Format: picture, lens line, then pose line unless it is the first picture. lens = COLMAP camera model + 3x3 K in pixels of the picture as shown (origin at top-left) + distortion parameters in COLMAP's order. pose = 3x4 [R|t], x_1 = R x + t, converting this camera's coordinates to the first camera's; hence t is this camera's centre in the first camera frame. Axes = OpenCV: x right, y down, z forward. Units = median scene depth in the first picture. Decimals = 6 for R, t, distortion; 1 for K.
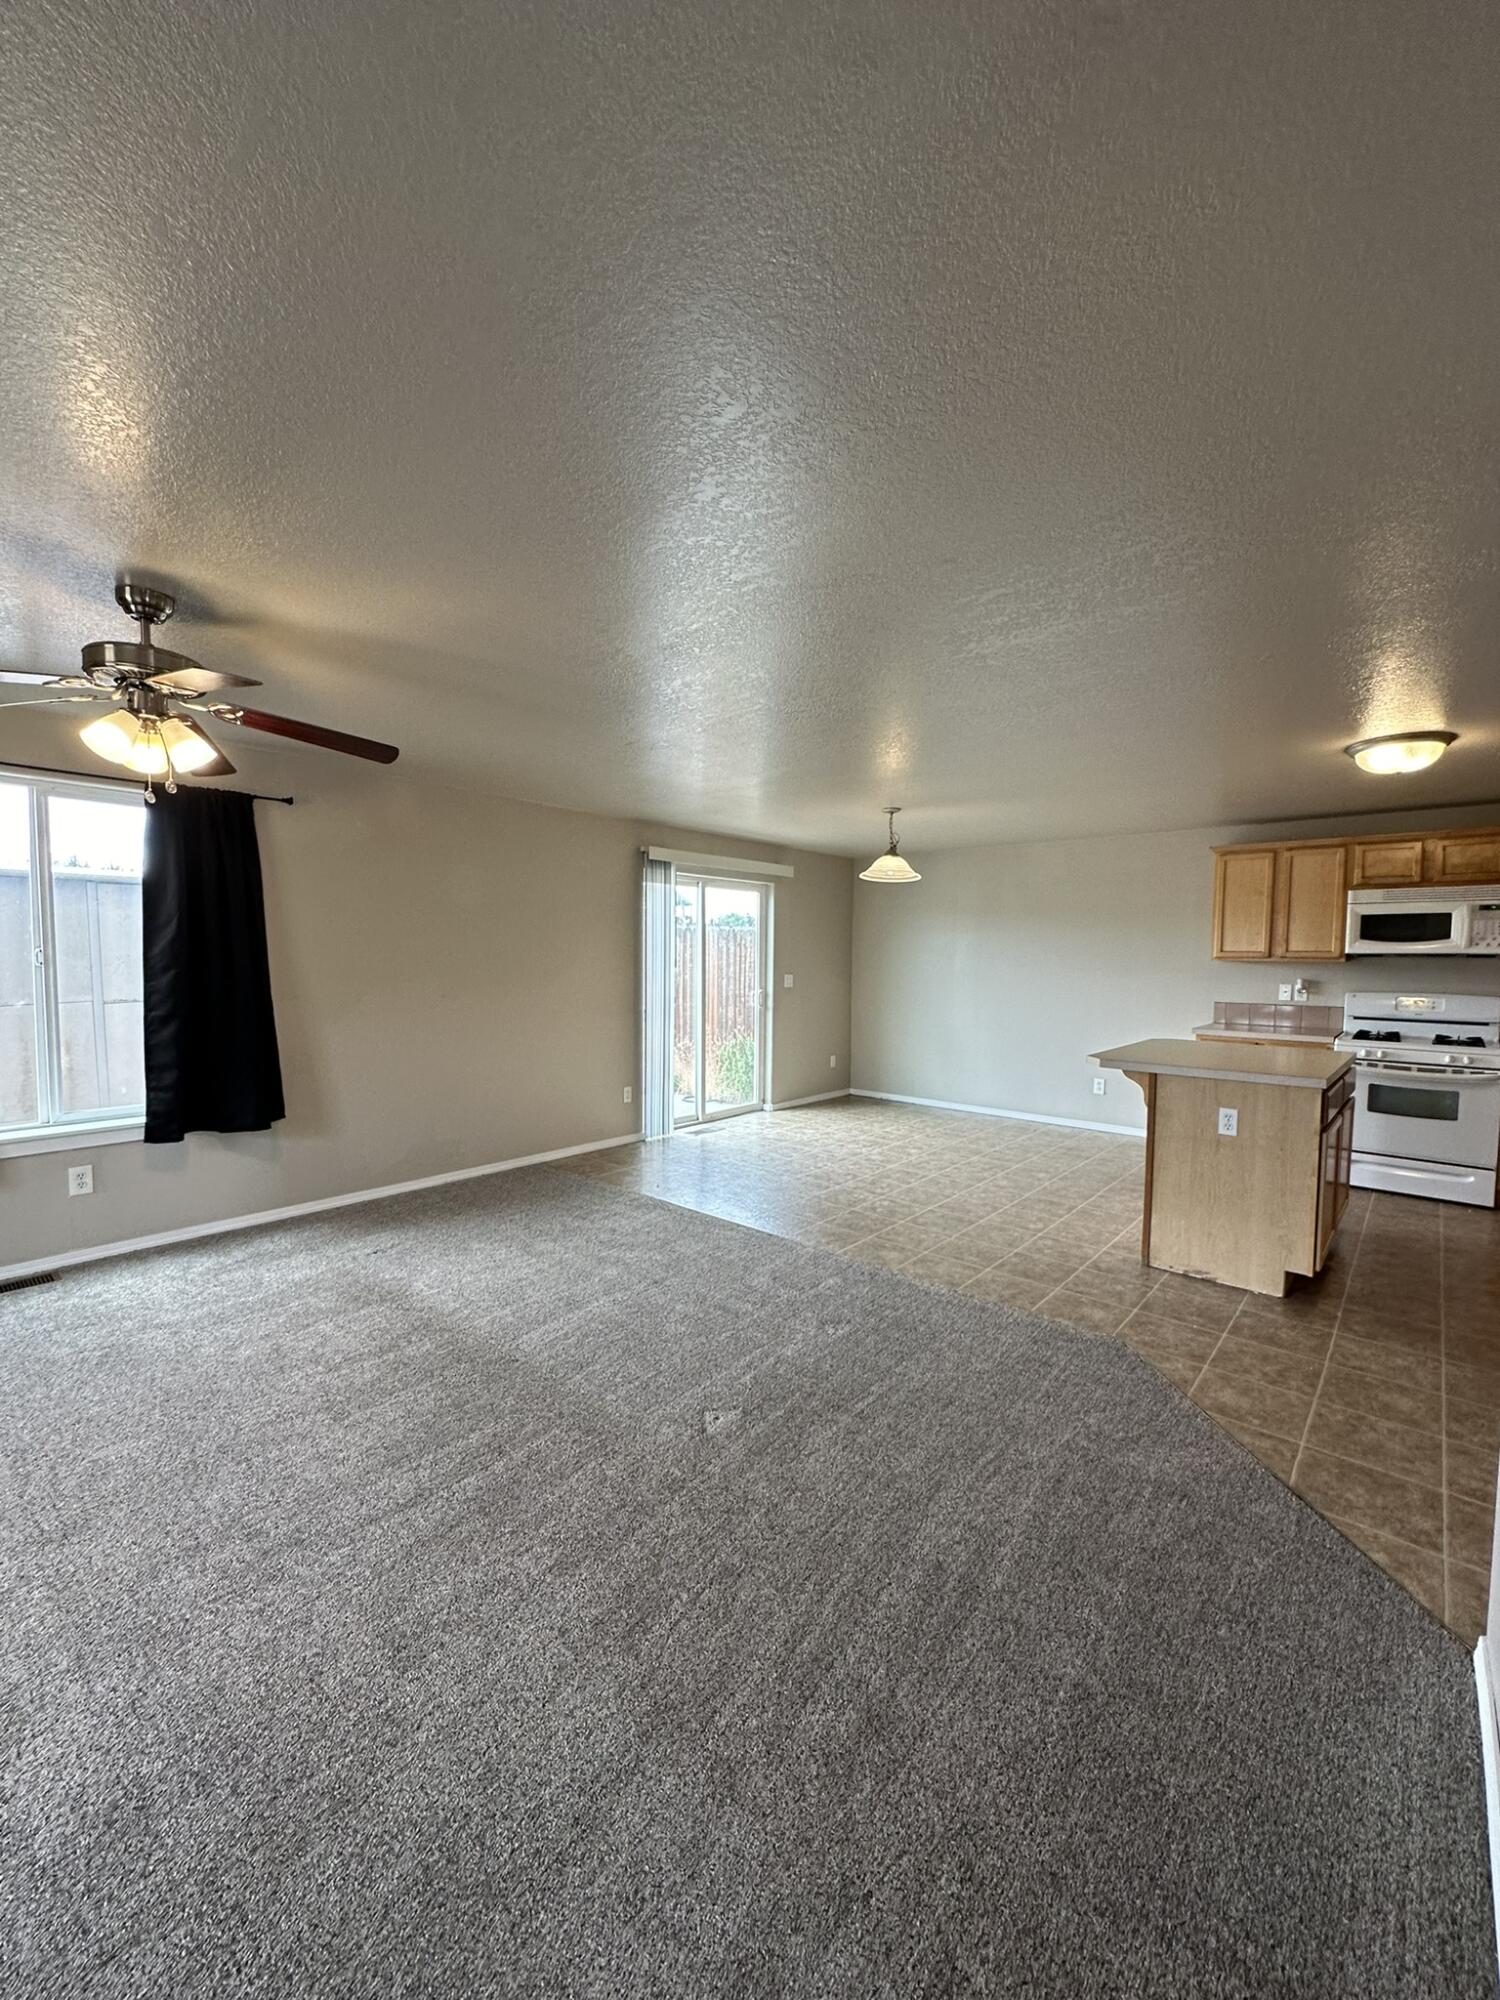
lens RADIAL K [[806.5, 0, 748.1], [0, 806.5, 989.1], [0, 0, 1]] dist [-0.012683, 0.002500]
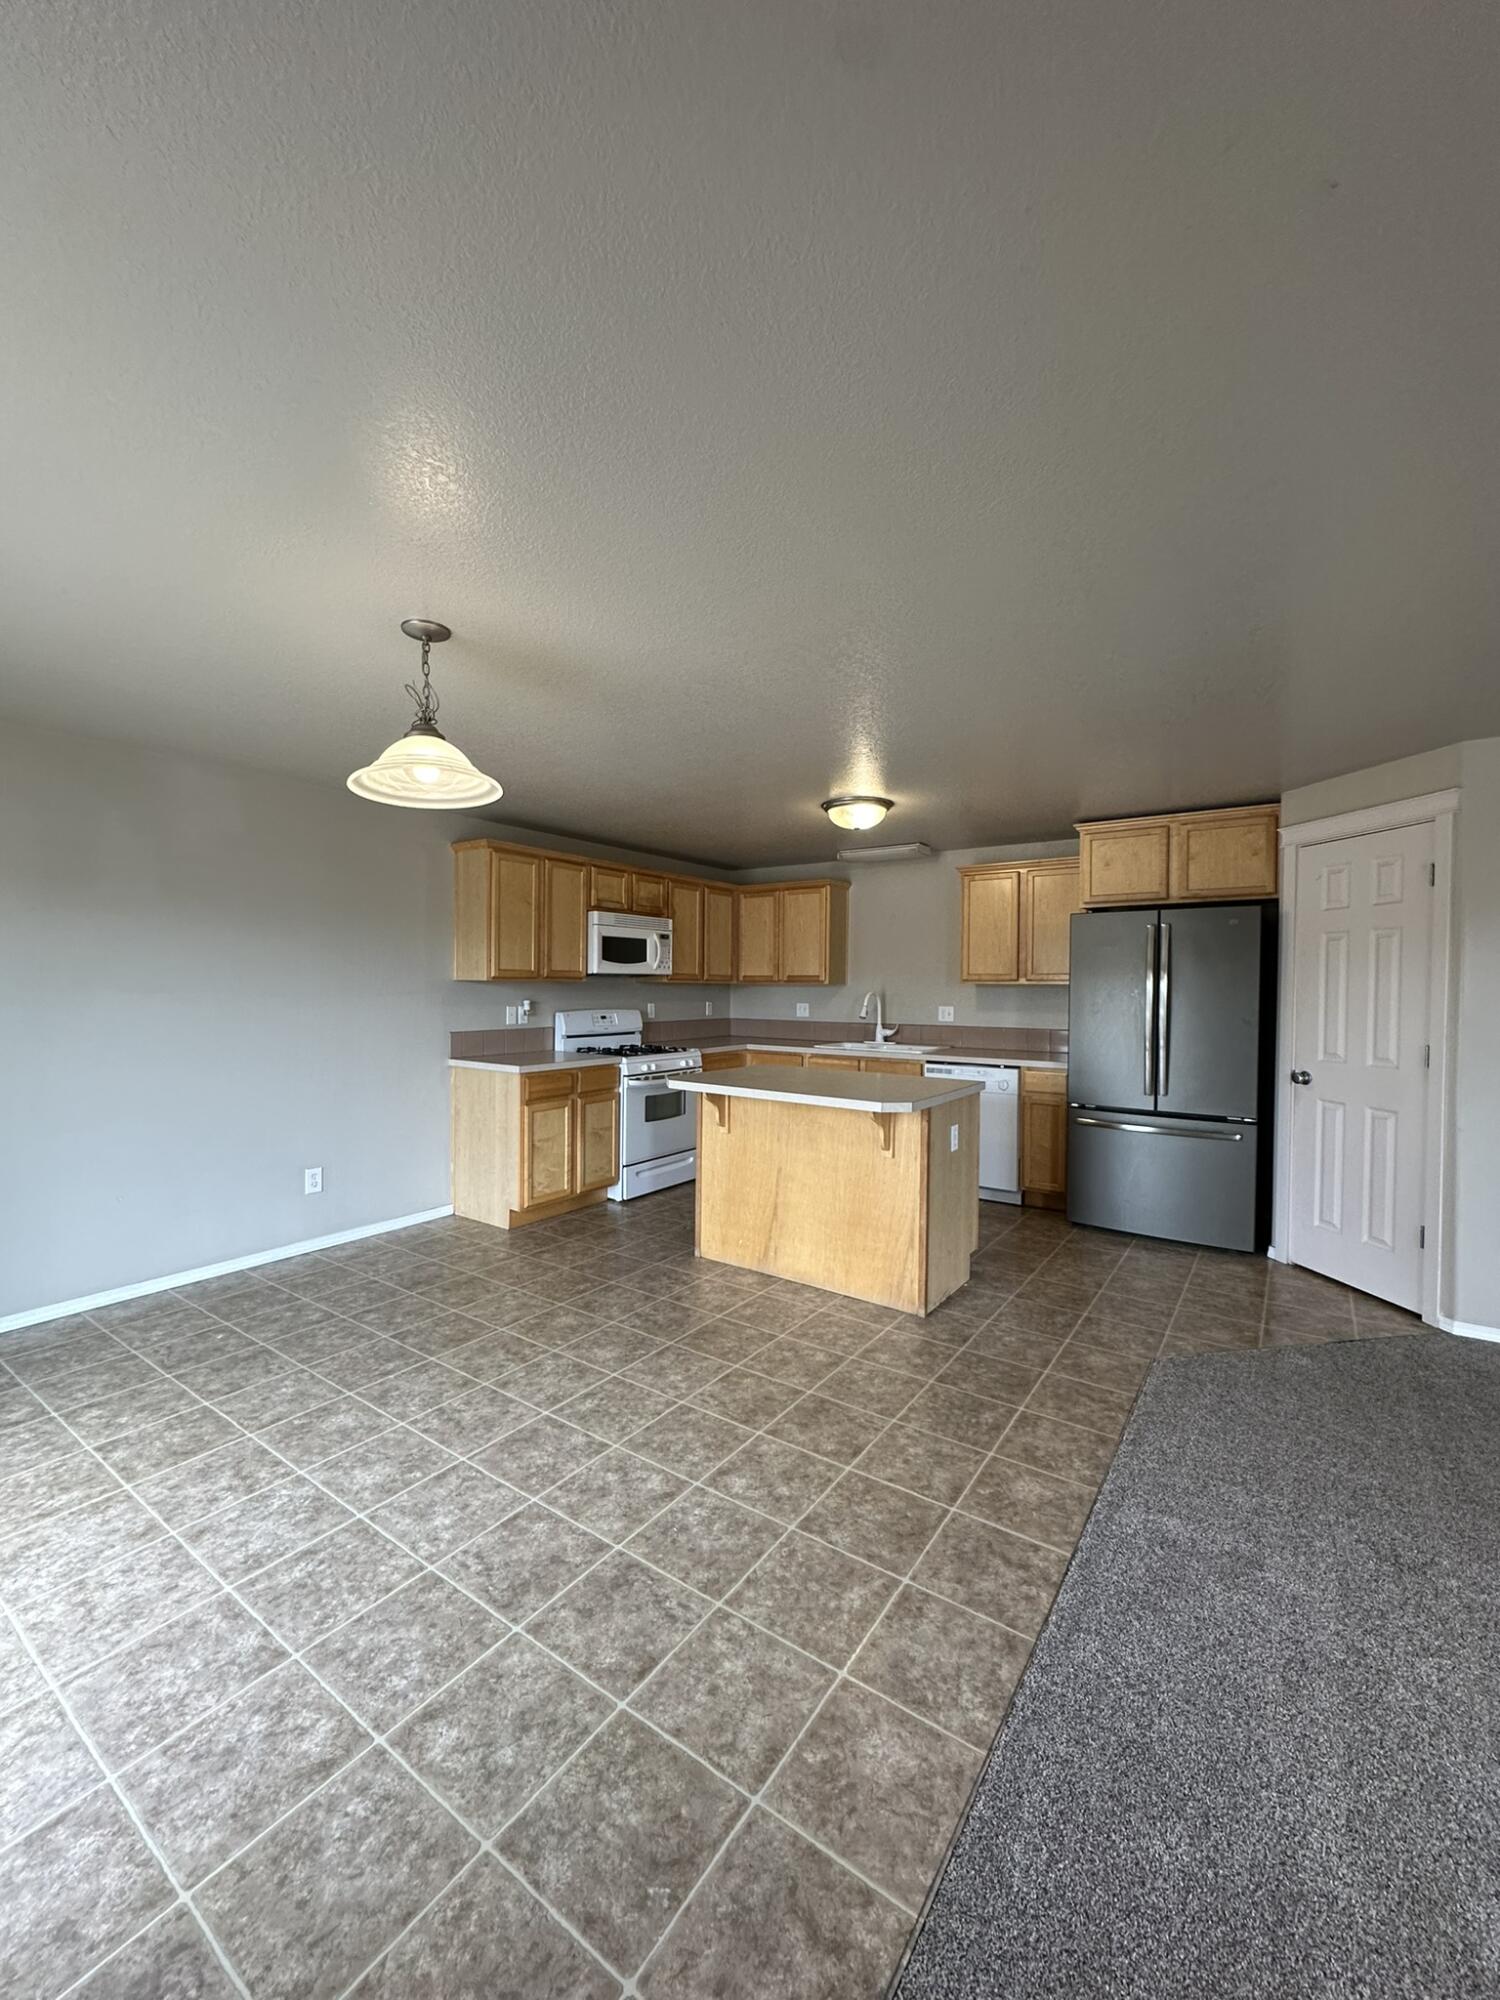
lens RADIAL K [[806.5, 0, 706.7], [0, 806.5, 980.9], [0, 0, 1]] dist [-0.012683, 0.002500]
pose [[-0.091079, -0.015532, 0.995723, -0.243413], [0.034014, 0.999246, 0.018699, -0.042025], [-0.995263, 0.035572, -0.090482, 0.803673]]
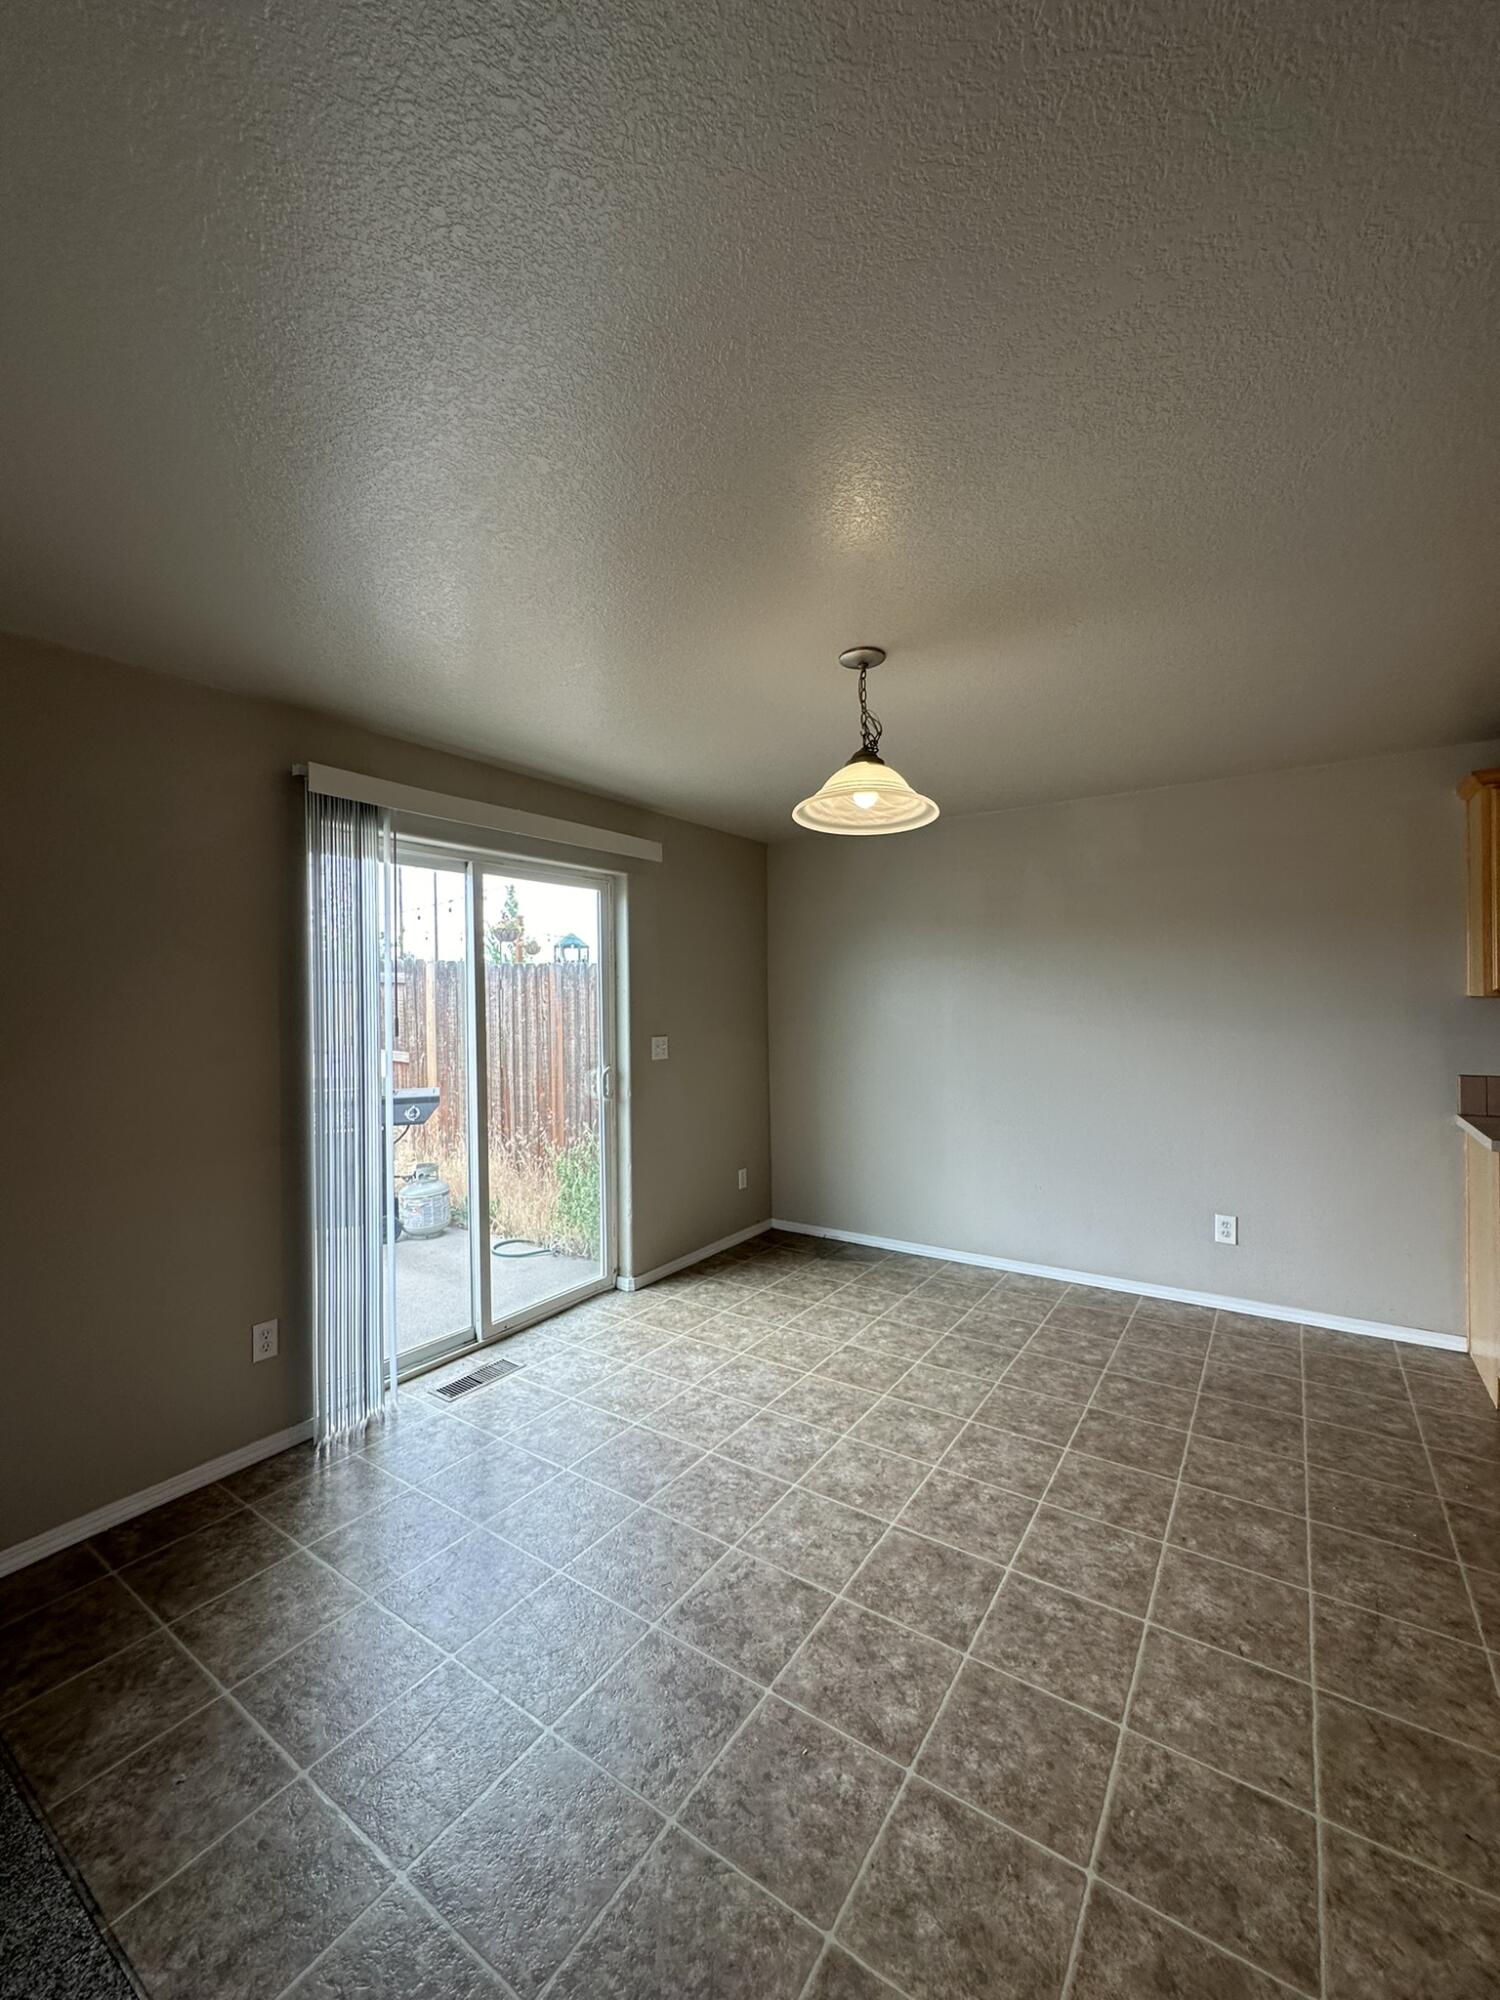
lens RADIAL K [[806.5, 0, 765.9], [0, 806.5, 982.8], [0, 0, 1]] dist [-0.012683, 0.002500]
pose [[0.990255, -0.021425, 0.137609, 0.058307], [0.029689, 0.997859, -0.058282, -0.025617], [-0.136066, 0.061800, 0.988770, 0.532776]]
